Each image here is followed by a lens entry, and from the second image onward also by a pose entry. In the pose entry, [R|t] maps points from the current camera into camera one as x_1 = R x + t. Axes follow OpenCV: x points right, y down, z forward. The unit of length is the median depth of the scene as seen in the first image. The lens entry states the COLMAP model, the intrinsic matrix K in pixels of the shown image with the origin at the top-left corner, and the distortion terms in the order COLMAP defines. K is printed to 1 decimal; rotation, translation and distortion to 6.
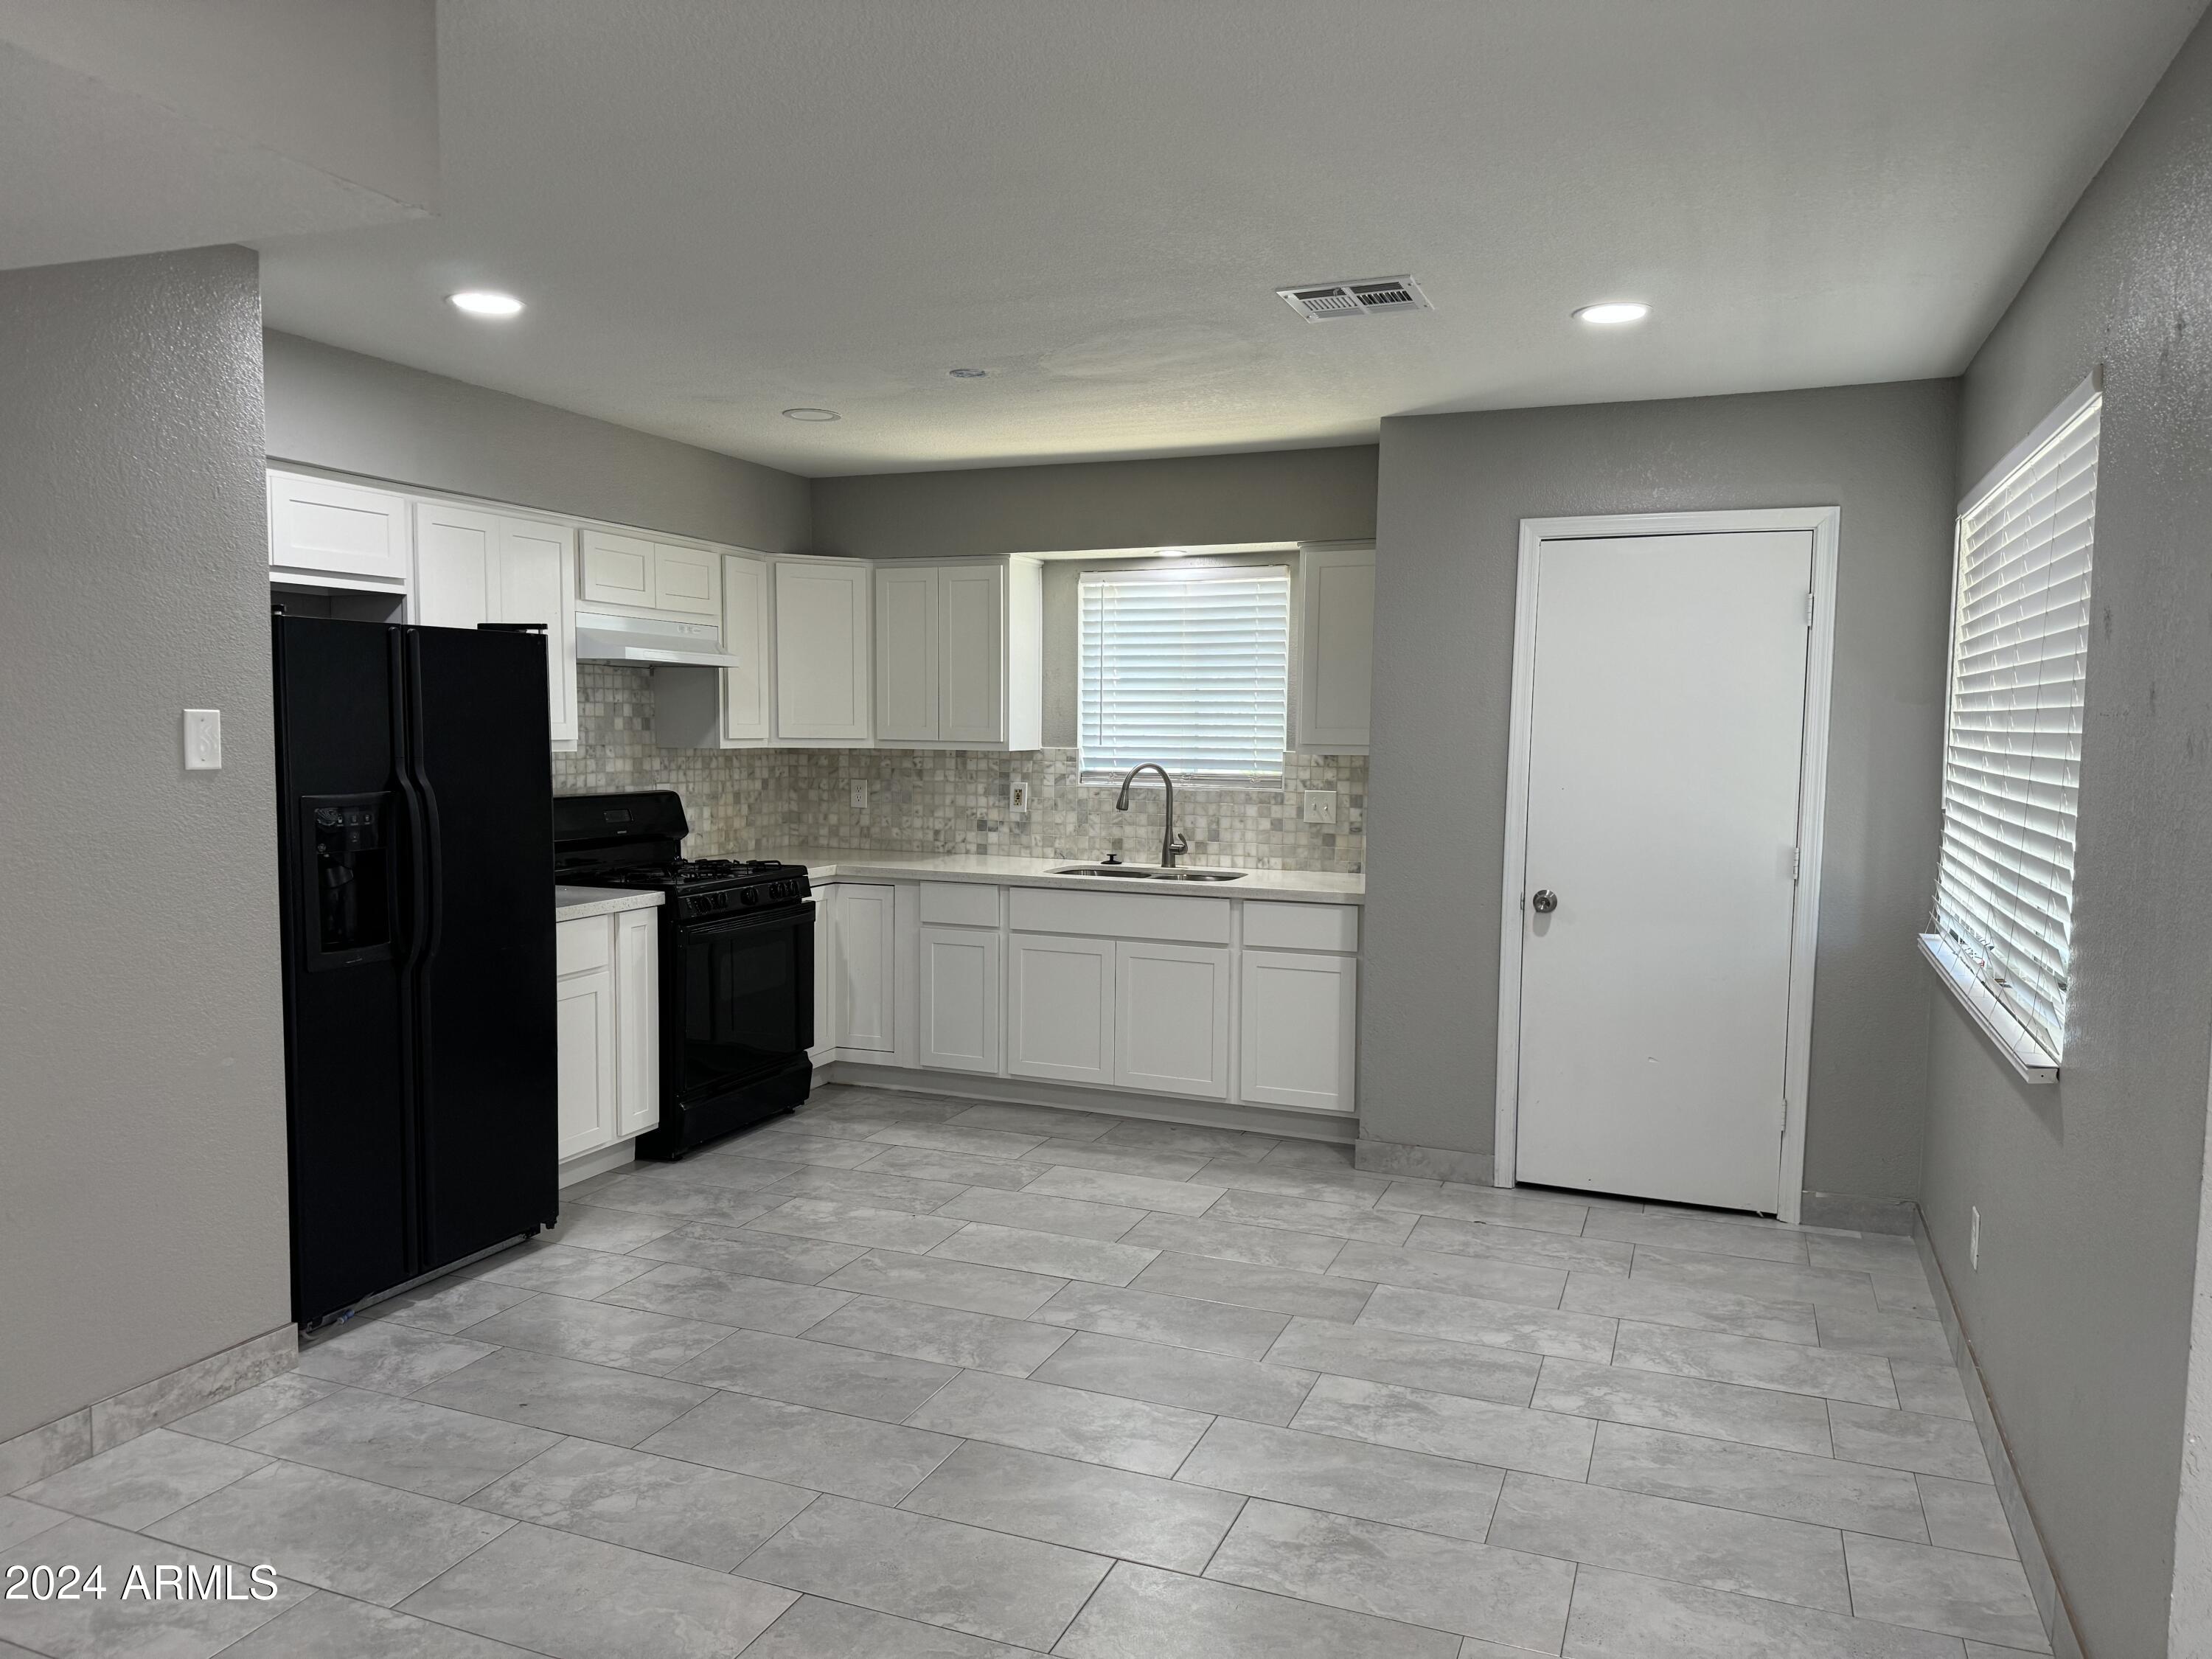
lens RADIAL K [[1576.2, 0, 1086.5], [0, 1576.2, 825.7], [0, 0, 1]] dist [0.089625, -0.126646]
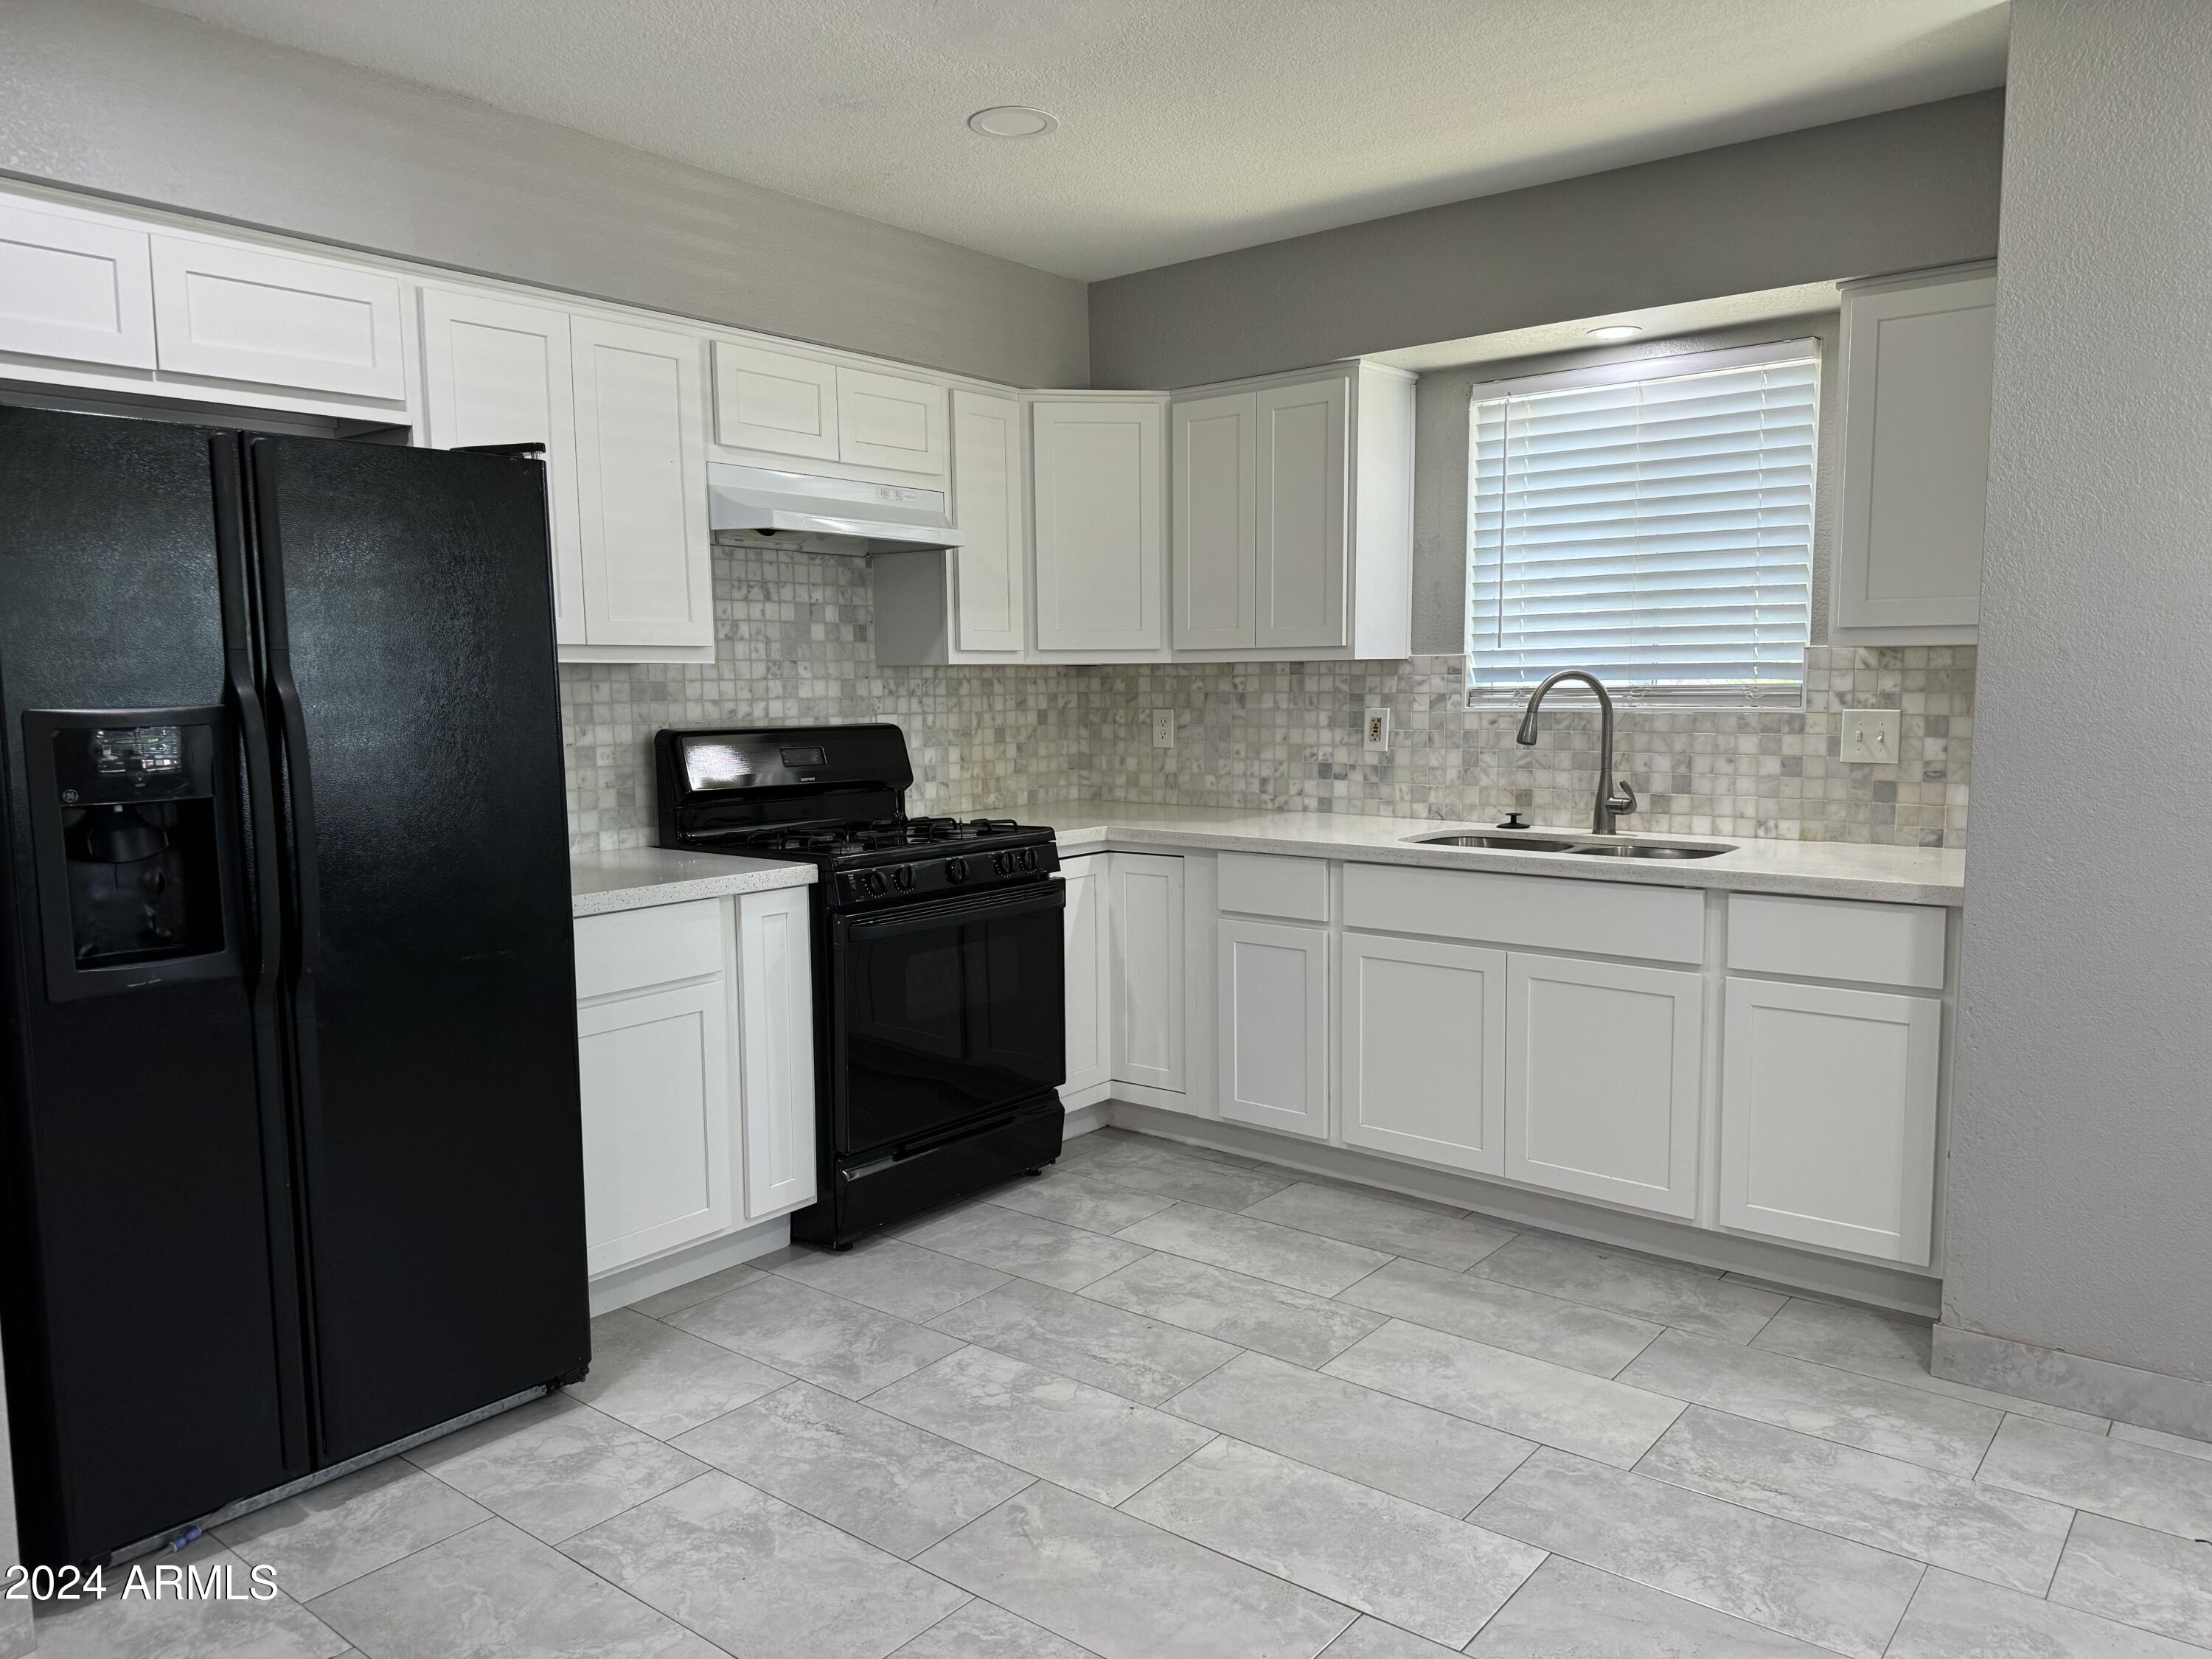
lens RADIAL K [[1576.2, 0, 1104.9], [0, 1576.2, 845.3], [0, 0, 1]] dist [0.089625, -0.126646]
pose [[0.960161, 0.011360, -0.279215, 0.038869], [-0.000219, 0.999204, 0.039900, 0.005344], [0.279446, -0.038249, 0.959399, 0.335642]]
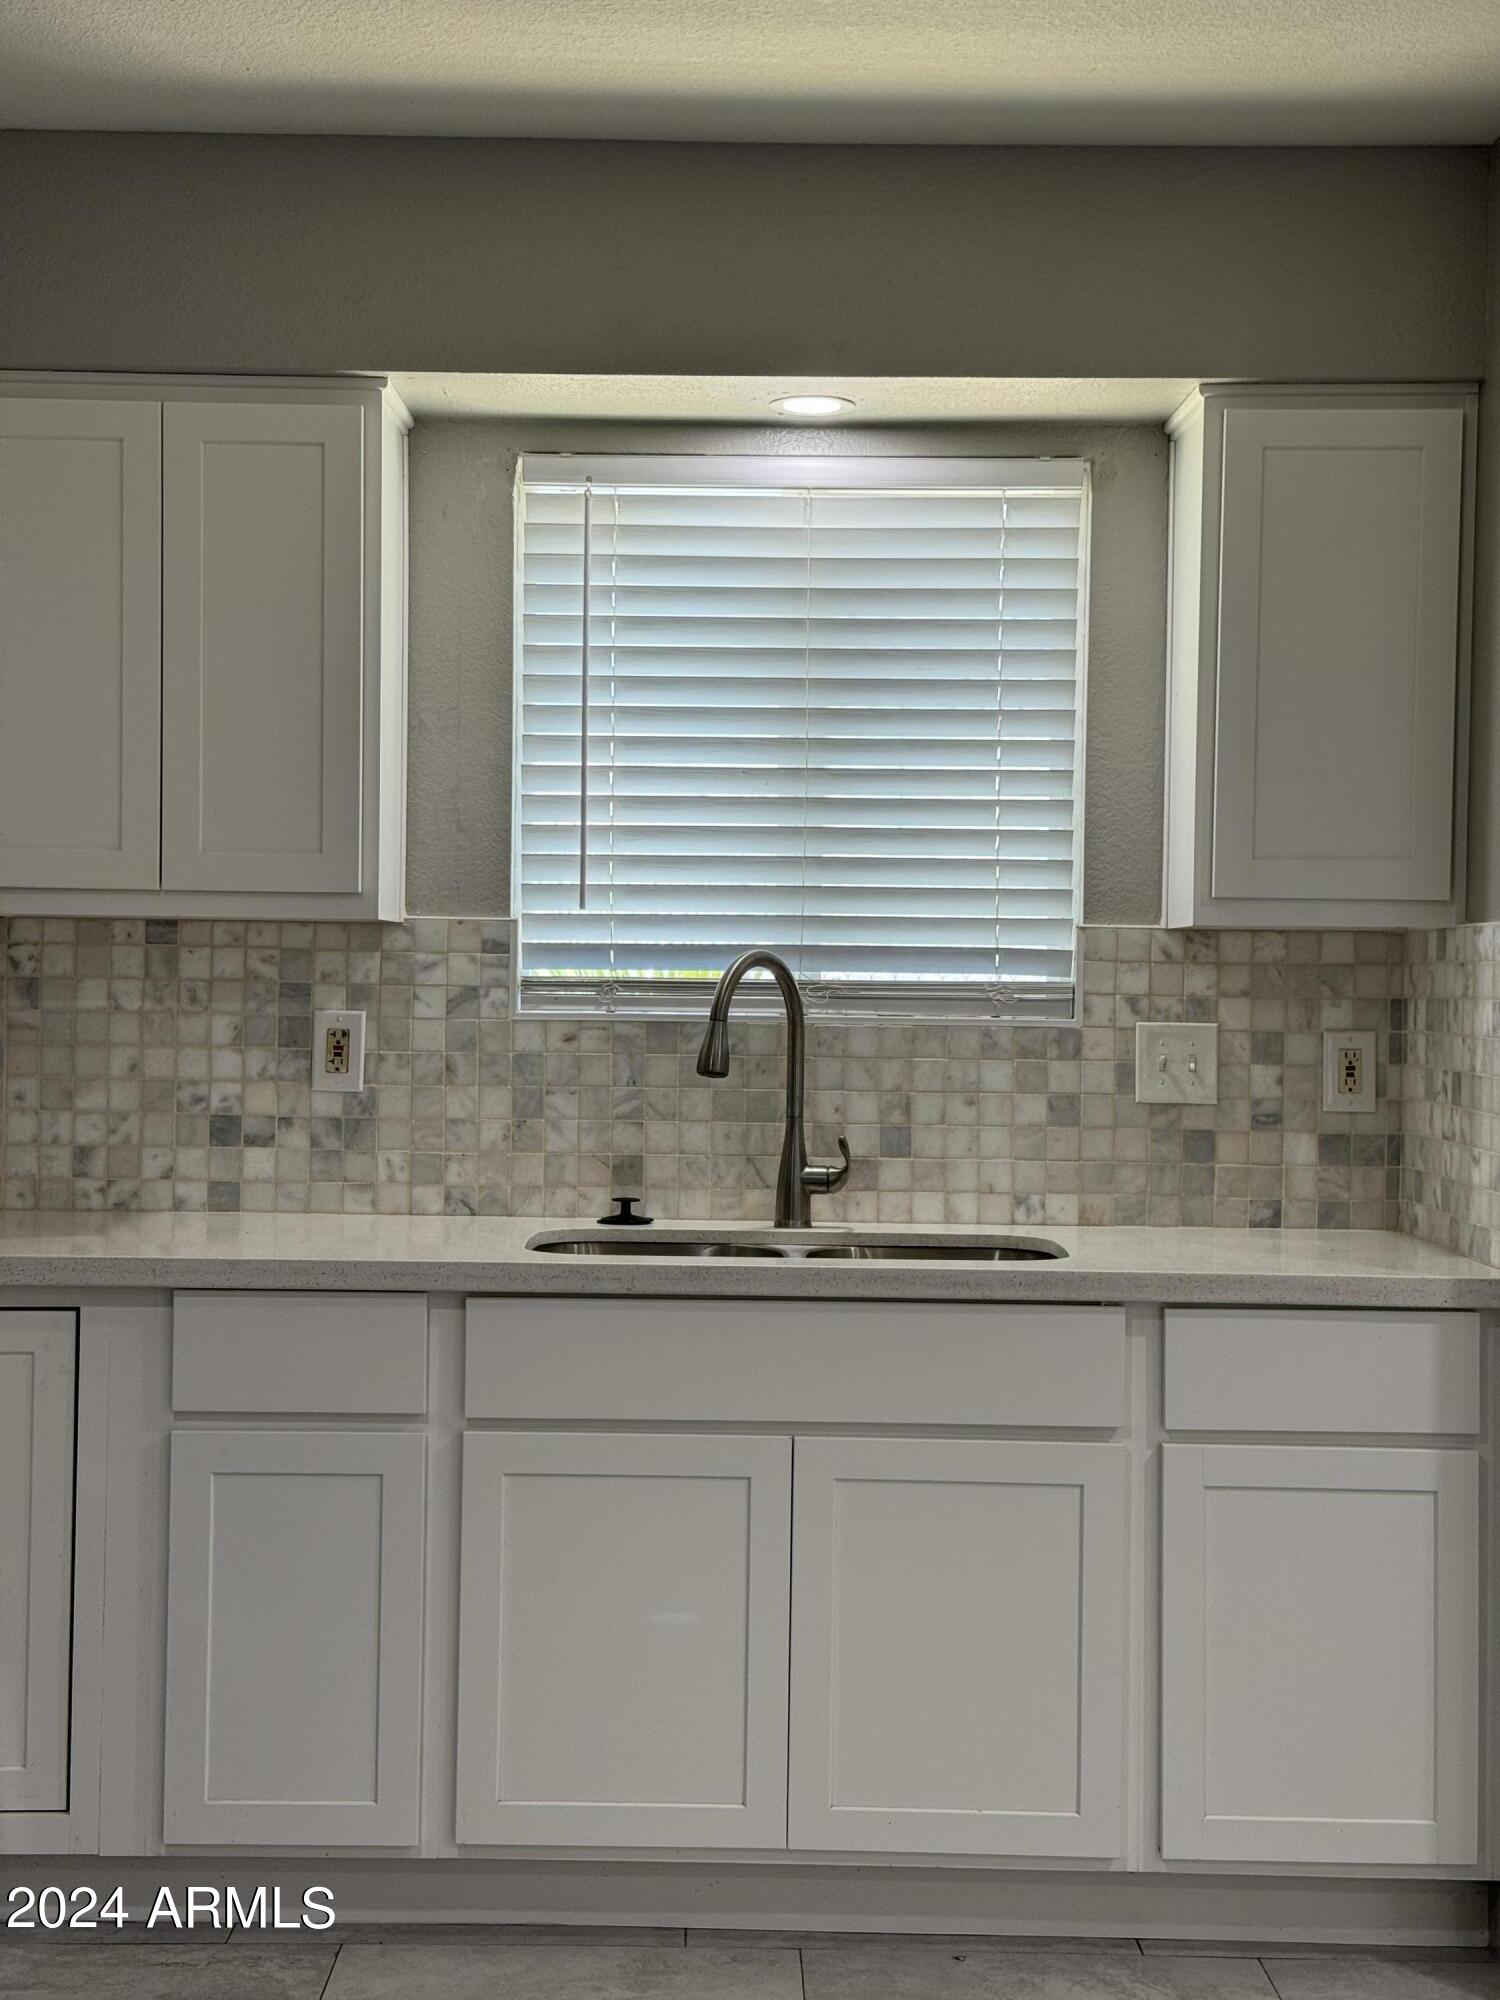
lens RADIAL K [[2769.6, 0, 743.6], [0, 2769.6, 991.2], [0, 0, 1]] dist [0.092347, 0.000000]
pose [[0.919691, 0.002128, 0.392637, -0.229845], [0.021192, 0.998259, -0.055049, 0.006272], [-0.392071, 0.058948, 0.918044, 0.402658]]
